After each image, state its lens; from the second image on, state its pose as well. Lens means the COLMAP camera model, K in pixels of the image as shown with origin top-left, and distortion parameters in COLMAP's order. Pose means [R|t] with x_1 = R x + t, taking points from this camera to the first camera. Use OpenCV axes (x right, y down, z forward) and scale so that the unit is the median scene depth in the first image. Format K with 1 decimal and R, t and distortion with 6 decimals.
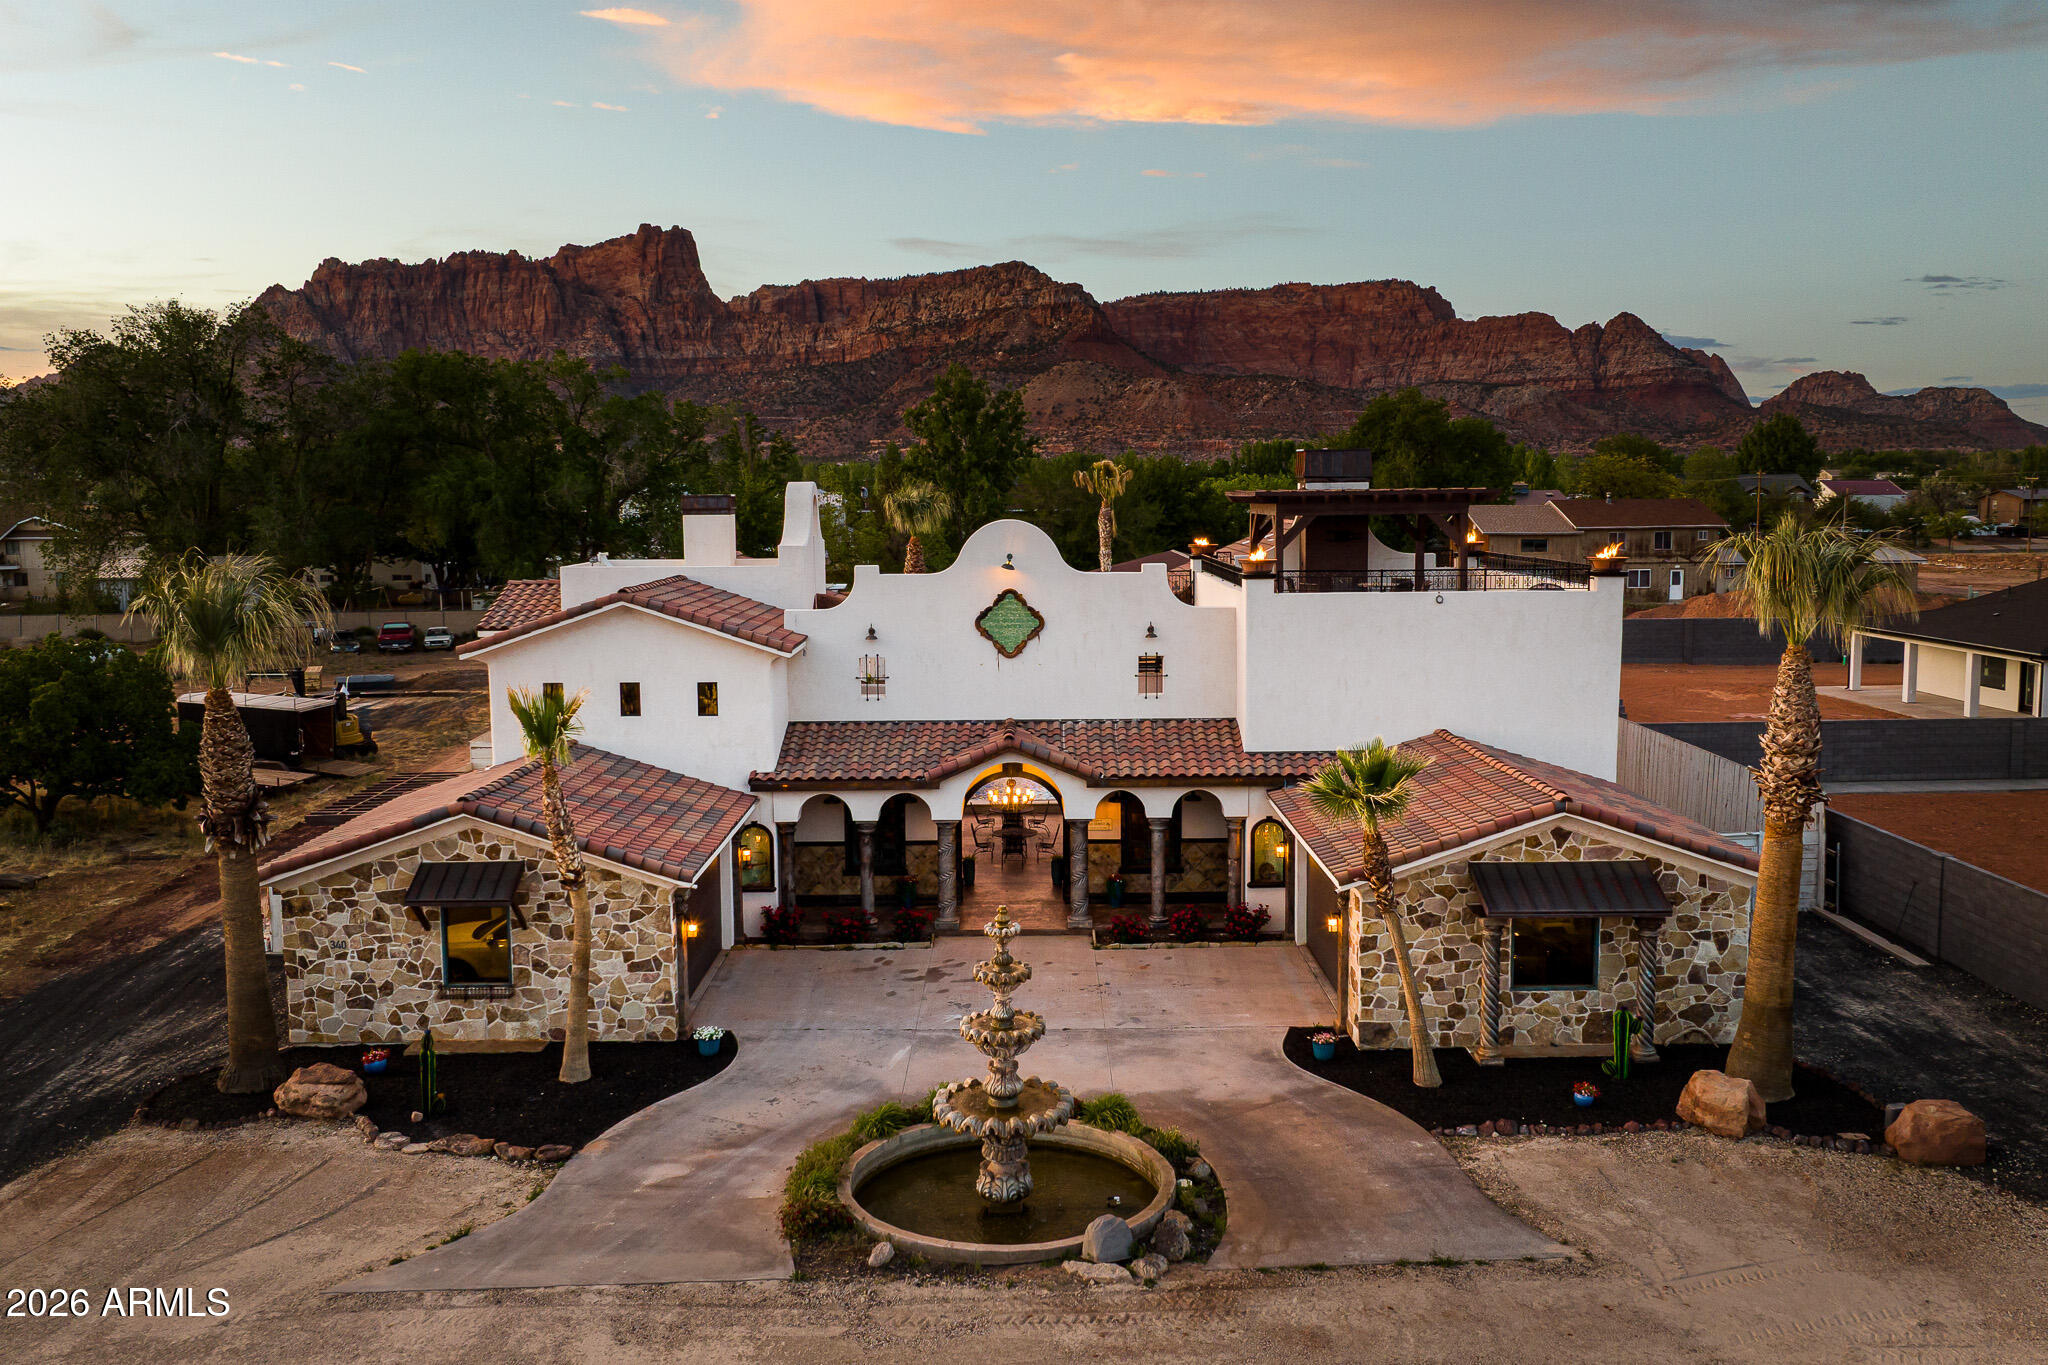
lens RADIAL K [[1733.3, 0, 1022.8], [0, 1733.3, 676.9], [0, 0, 1]] dist [-0.008610, -0.047514]
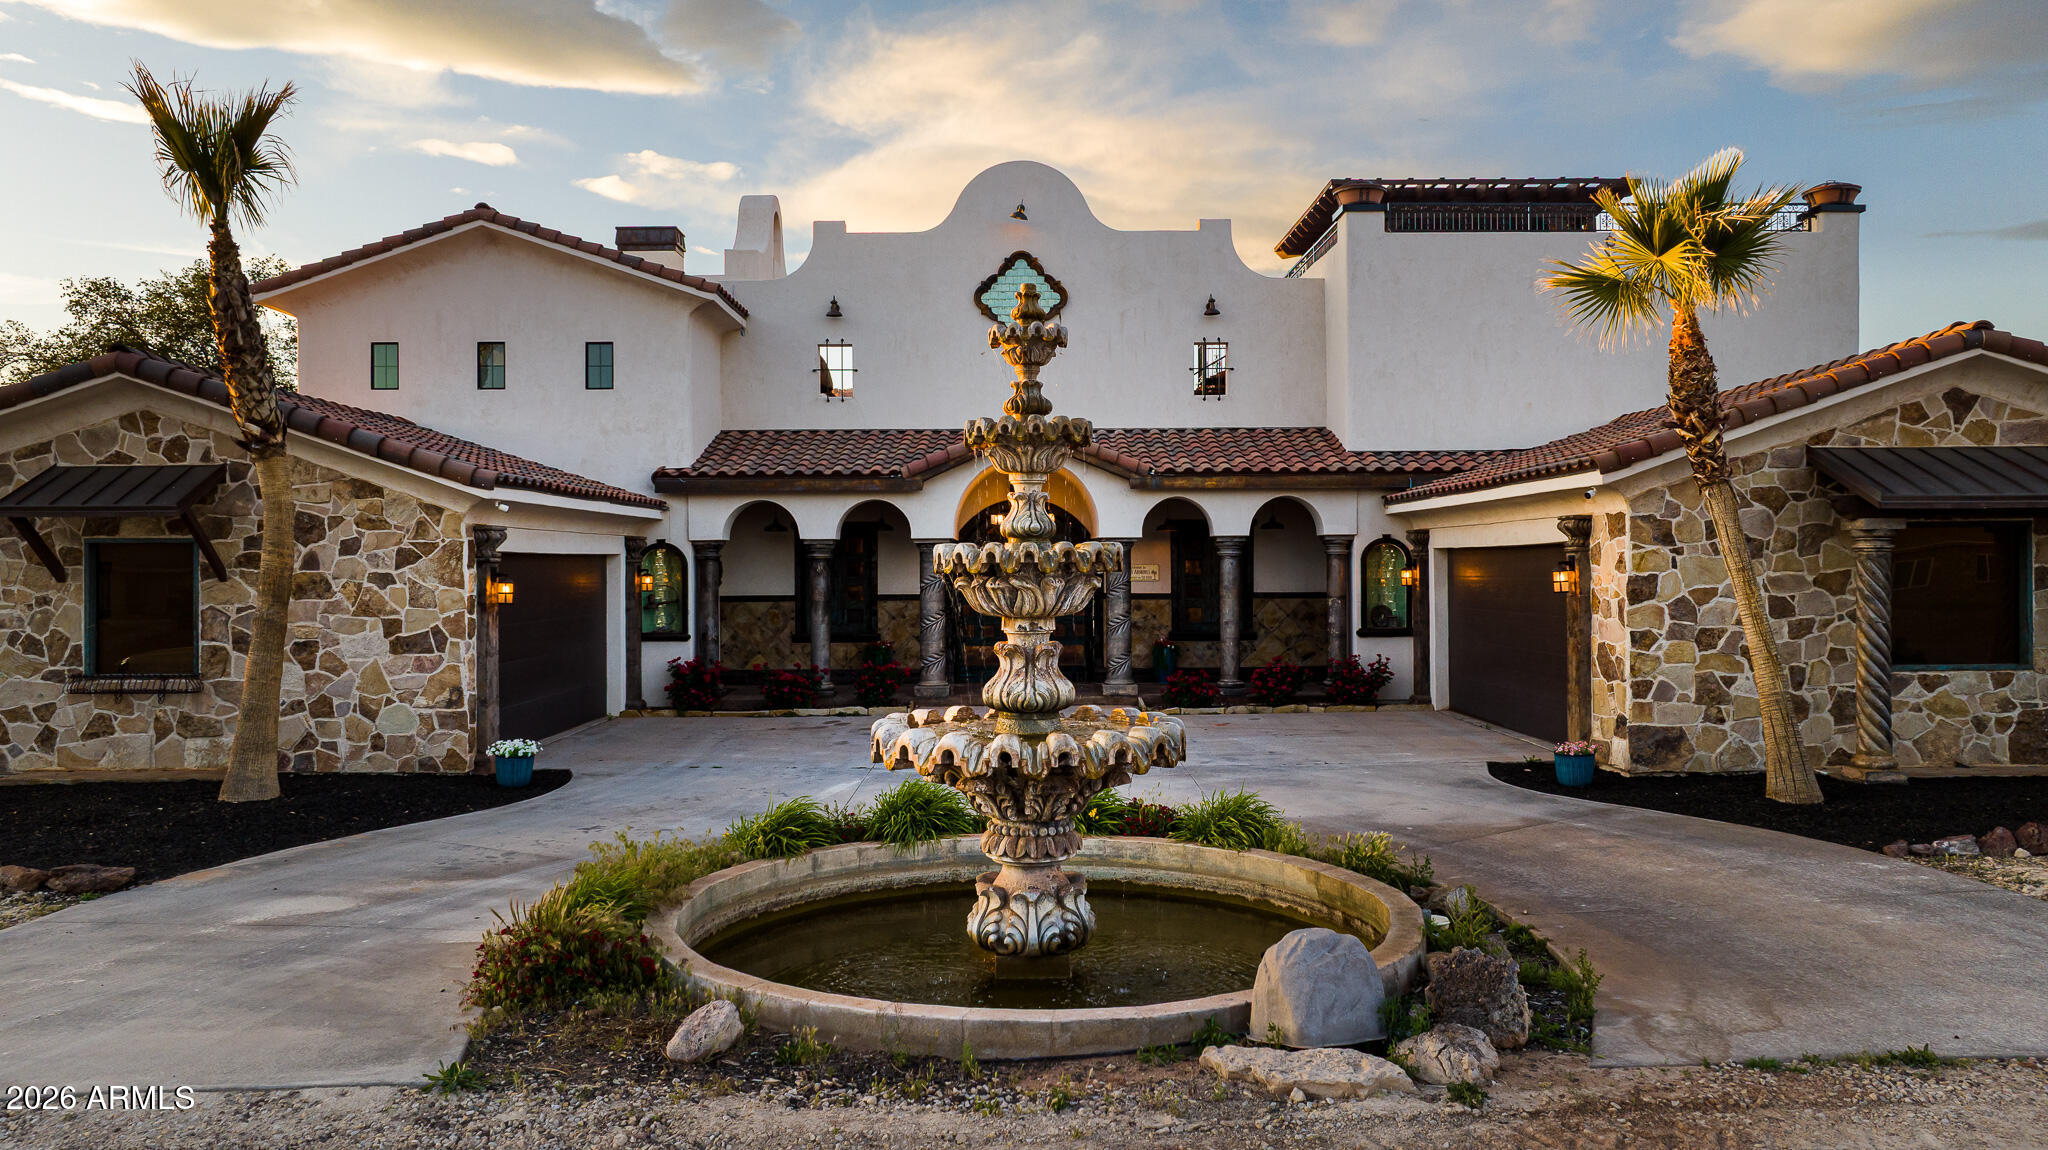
lens RADIAL K [[1469.7, 0, 1021.2], [0, 1469.7, 570.7], [0, 0, 1]] dist [-0.037387, 0.028427]
pose [[0.999992, 0.002388, 0.003051, -0.011507], [-0.002045, 0.994165, -0.107851, 0.196130], [-0.003291, 0.107844, 0.994162, 0.494365]]
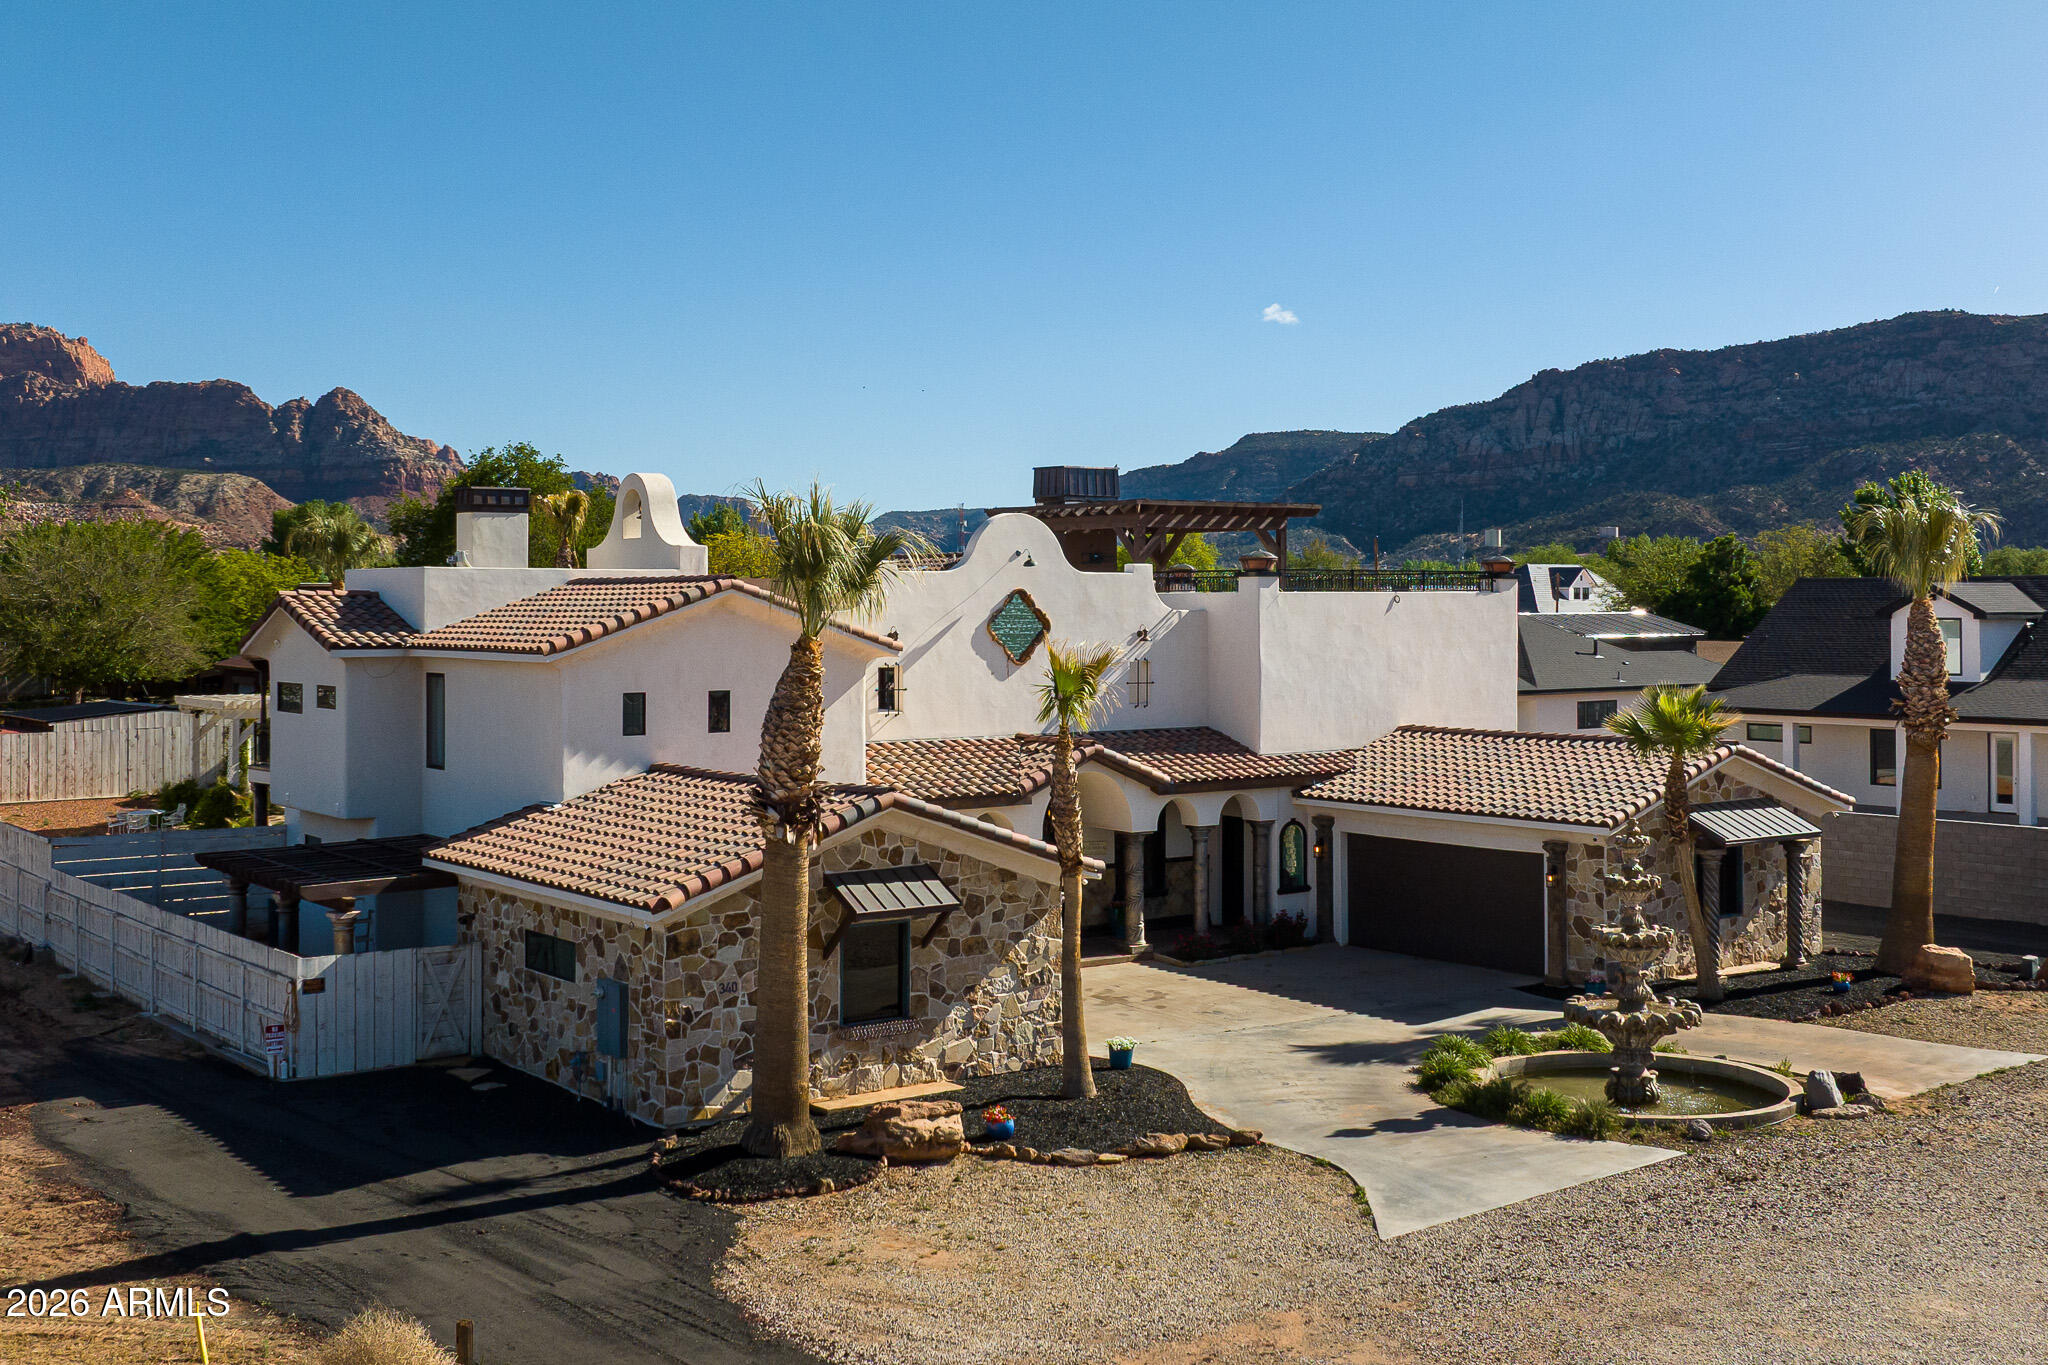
lens RADIAL K [[2260.6, 0, 1031.1], [0, 2260.6, 625.2], [0, 0, 1]] dist [0.000337, -0.027482]
pose [[0.799652, 0.001497, 0.600462, -0.902775], [0.060415, 0.994722, -0.082936, 0.084237], [-0.597416, 0.102597, 0.795341, 0.081027]]
